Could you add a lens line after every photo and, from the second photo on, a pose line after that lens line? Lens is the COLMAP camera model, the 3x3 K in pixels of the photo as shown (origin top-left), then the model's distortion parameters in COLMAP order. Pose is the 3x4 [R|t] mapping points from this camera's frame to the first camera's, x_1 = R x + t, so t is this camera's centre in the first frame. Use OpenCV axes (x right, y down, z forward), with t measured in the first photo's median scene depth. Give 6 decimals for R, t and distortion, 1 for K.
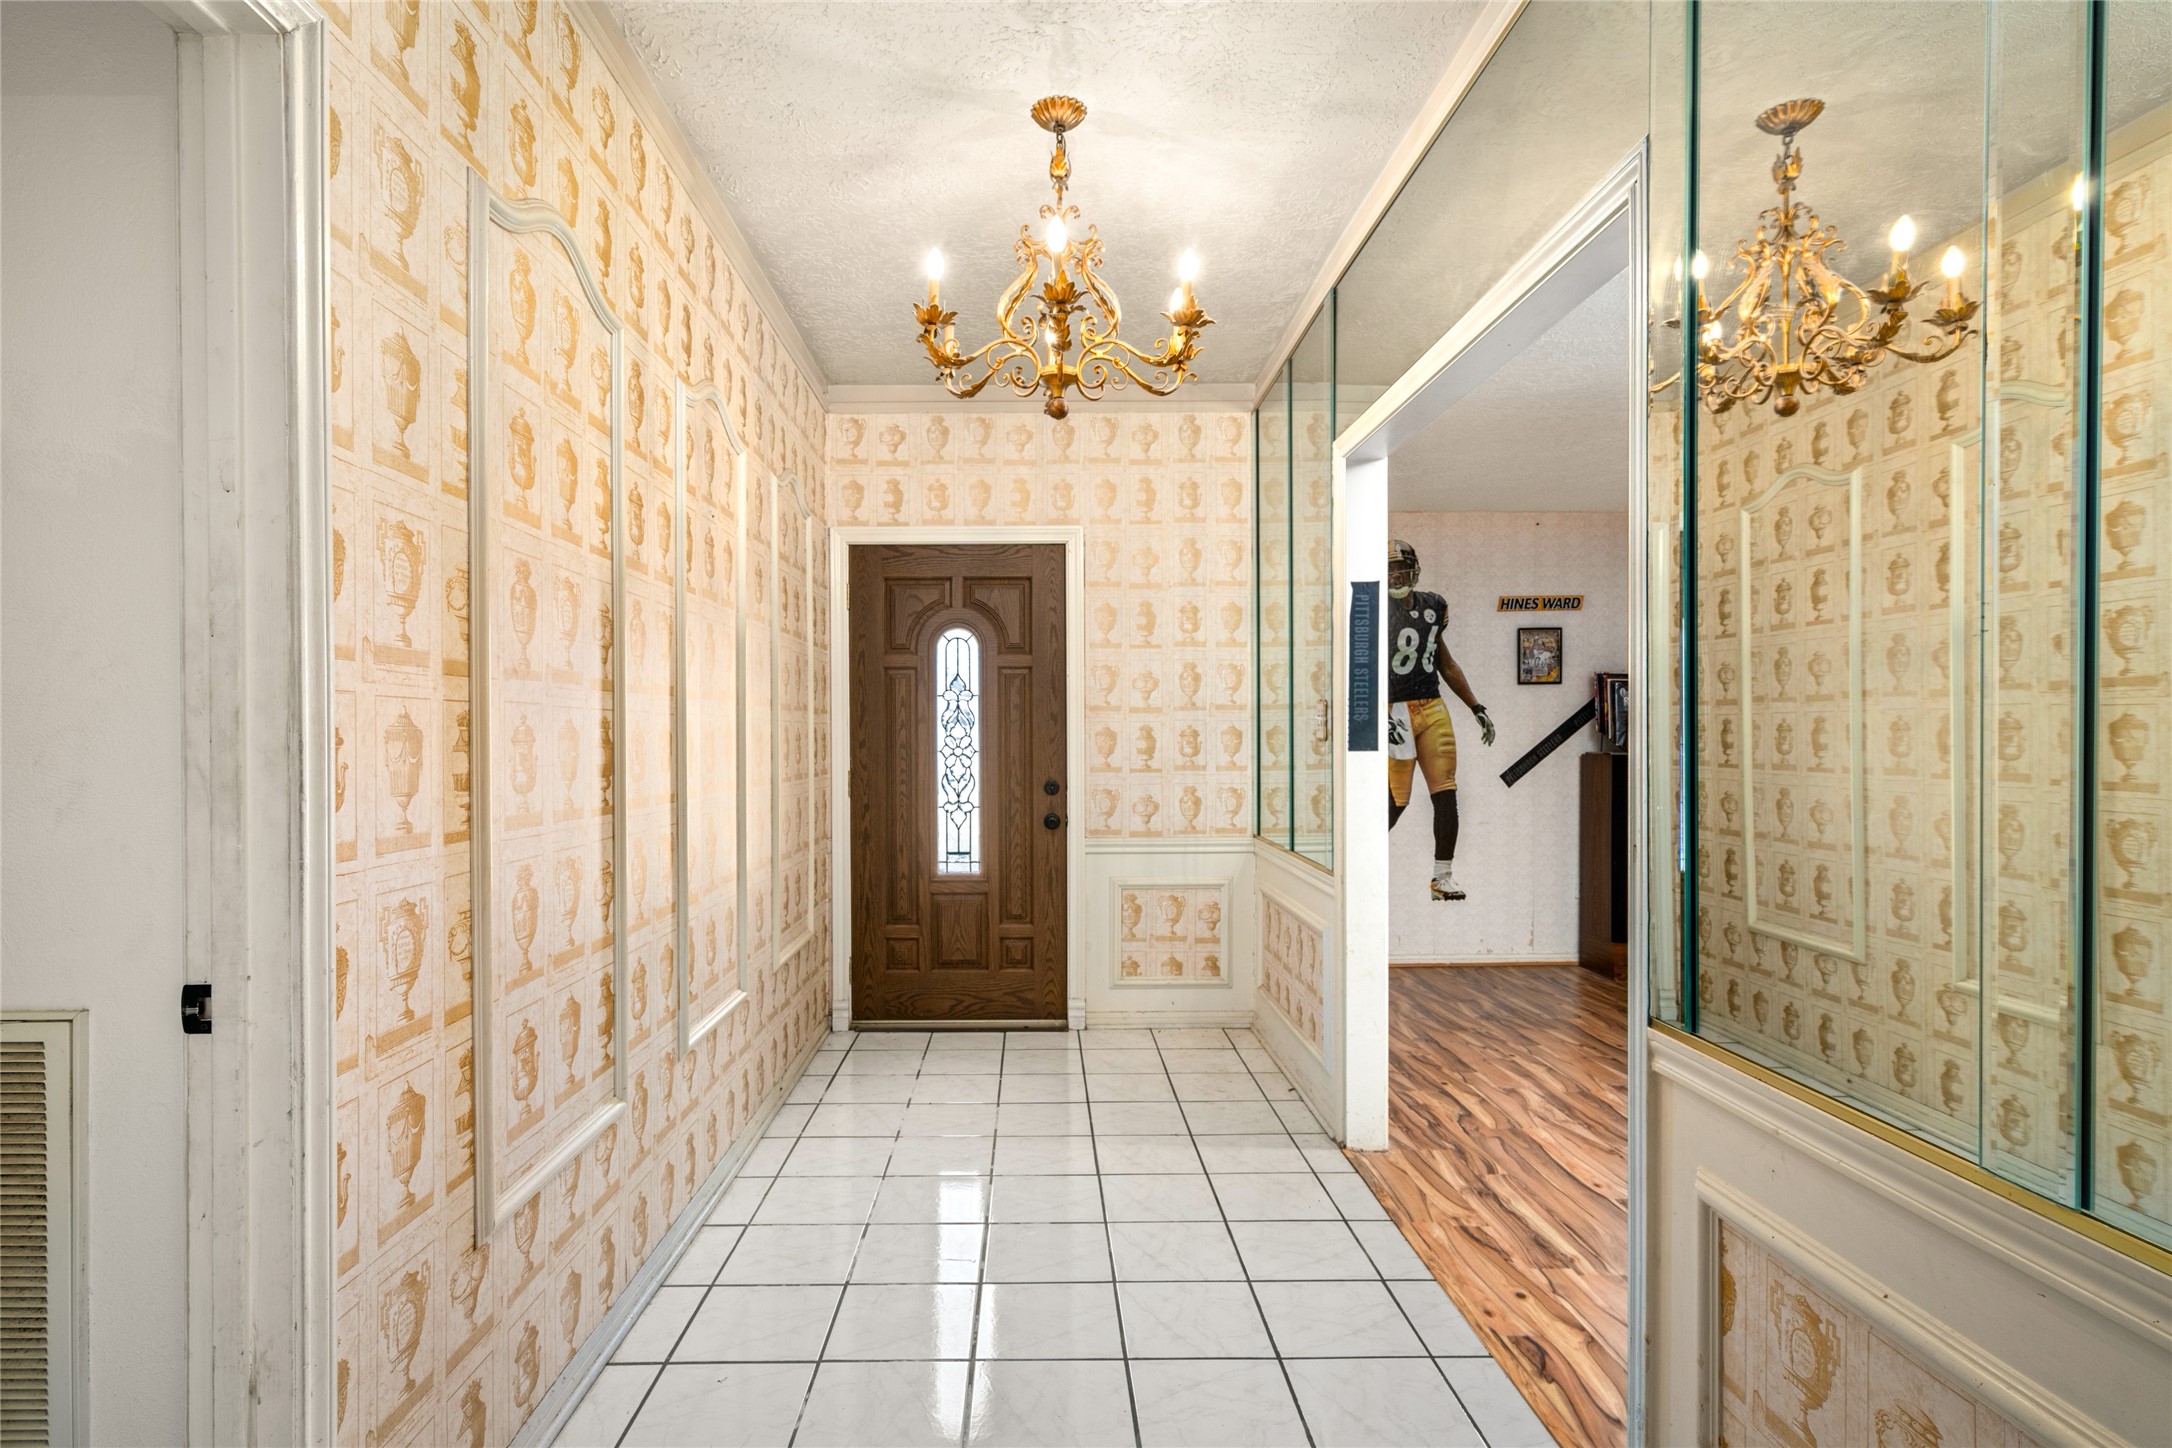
lens RADIAL K [[1091.7, 0, 1049.9], [0, 1091.7, 749.0], [0, 0, 1]] dist [-0.002866, 0.000172]
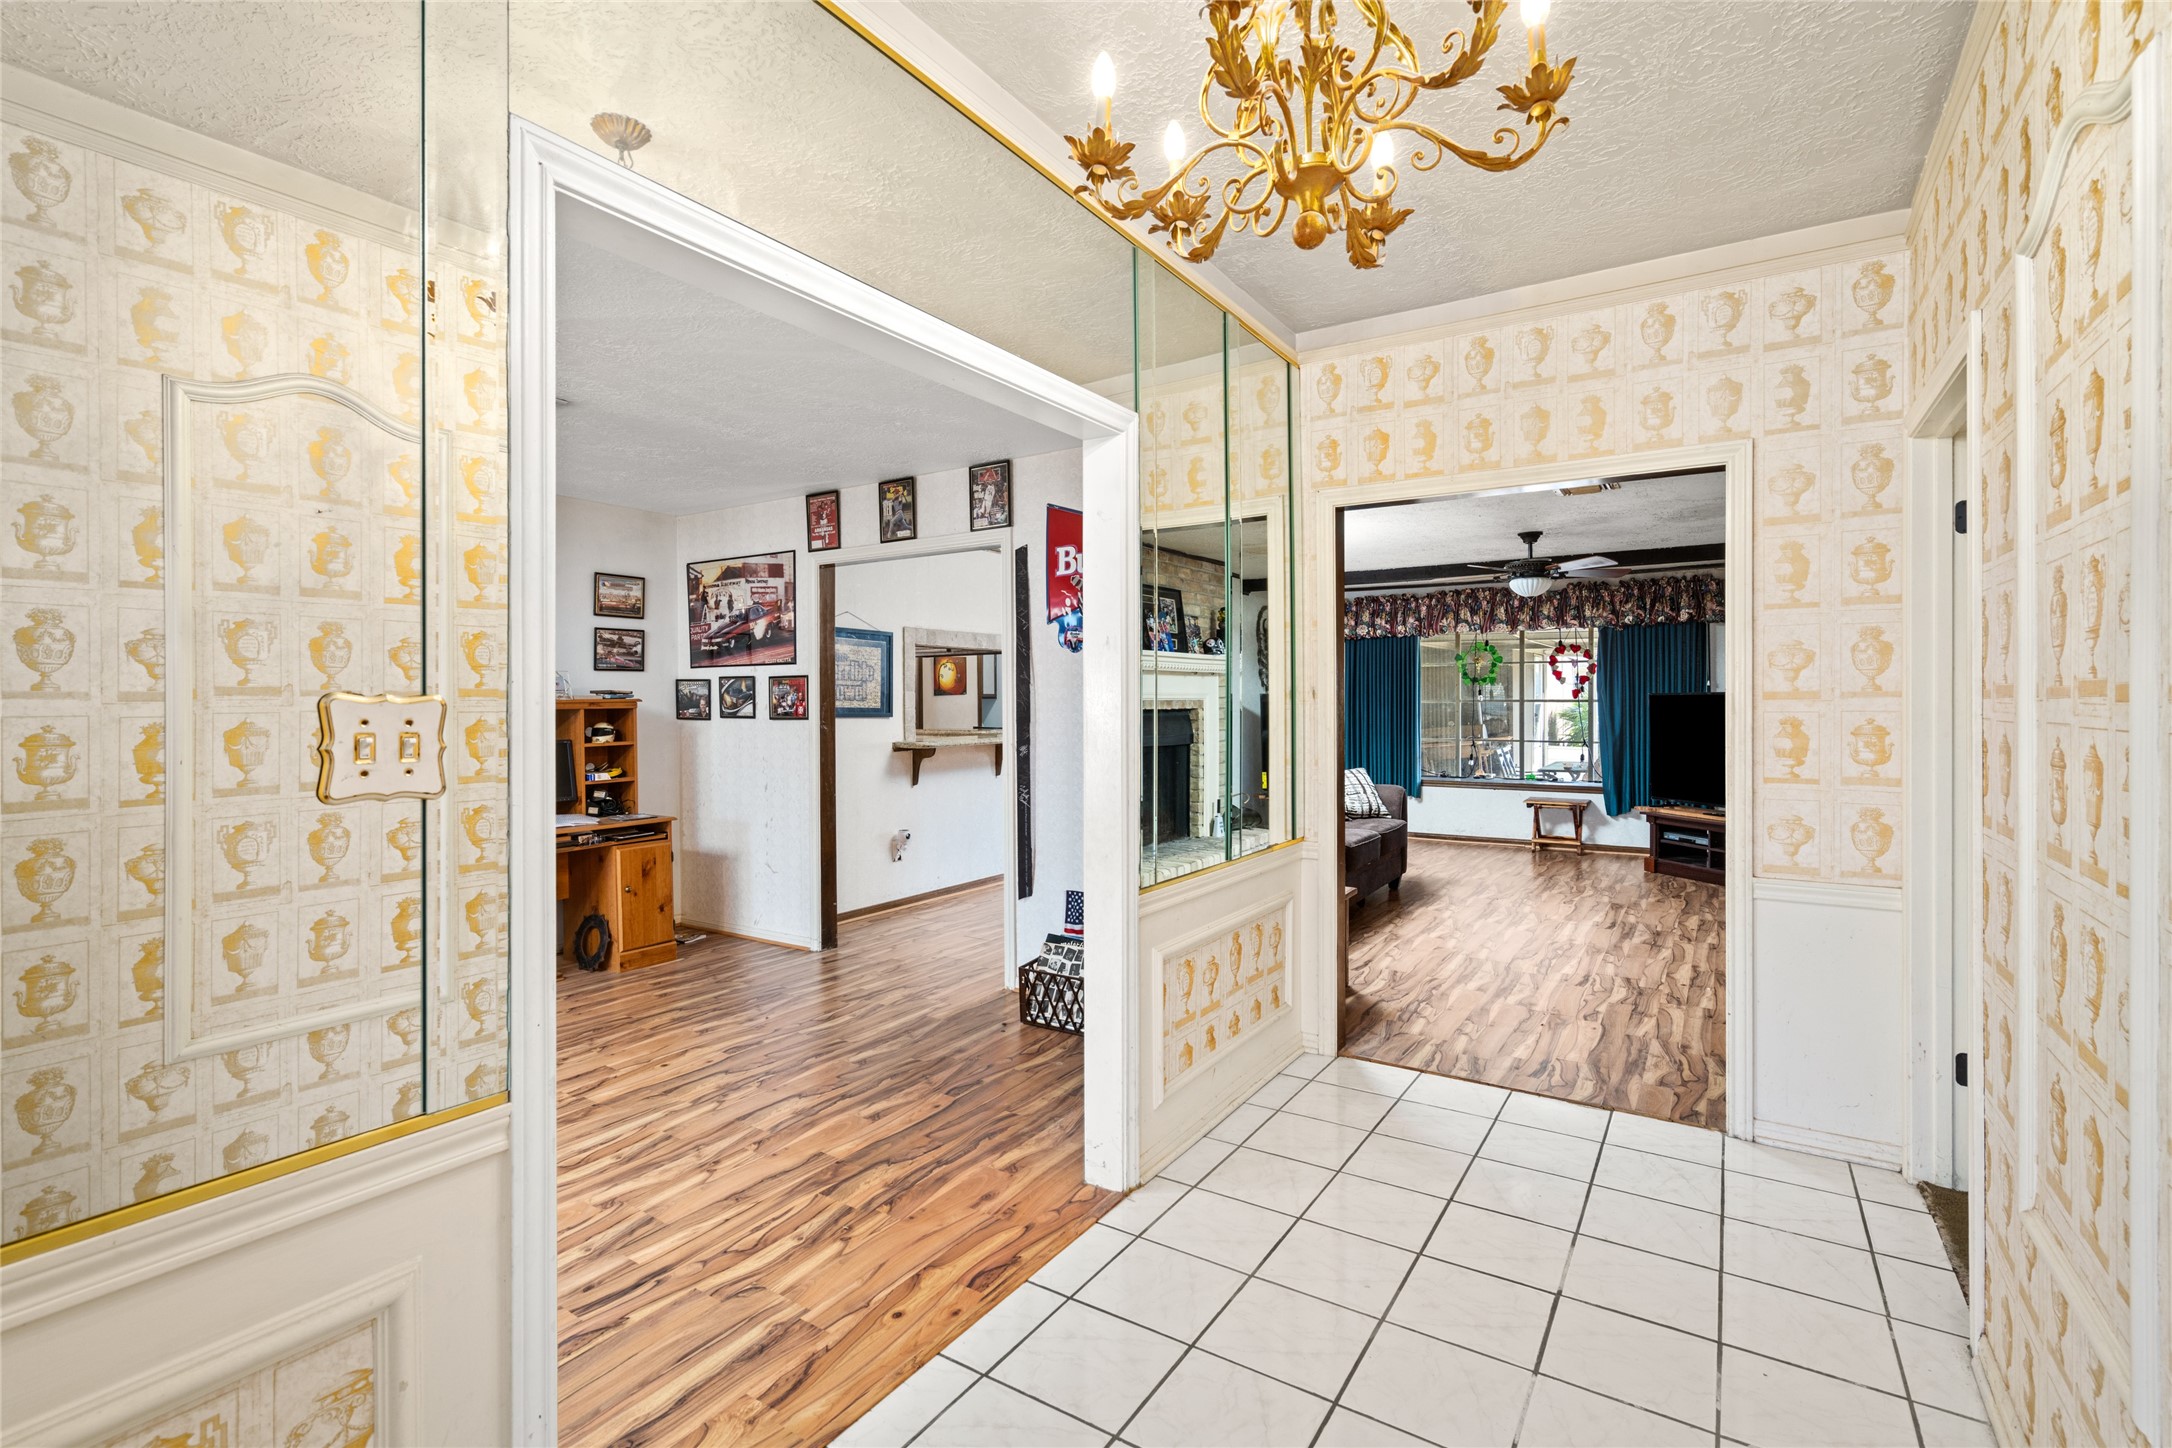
lens RADIAL K [[994.0, 0, 1089.9], [0, 994.0, 707.8], [0, 0, 1]] dist [-0.001215, -0.000383]
pose [[-0.830305, -0.000682, 0.557309, -0.089553], [0.010366, 0.999807, 0.016667, -0.026359], [-0.557213, 0.019616, -0.830138, 0.681037]]
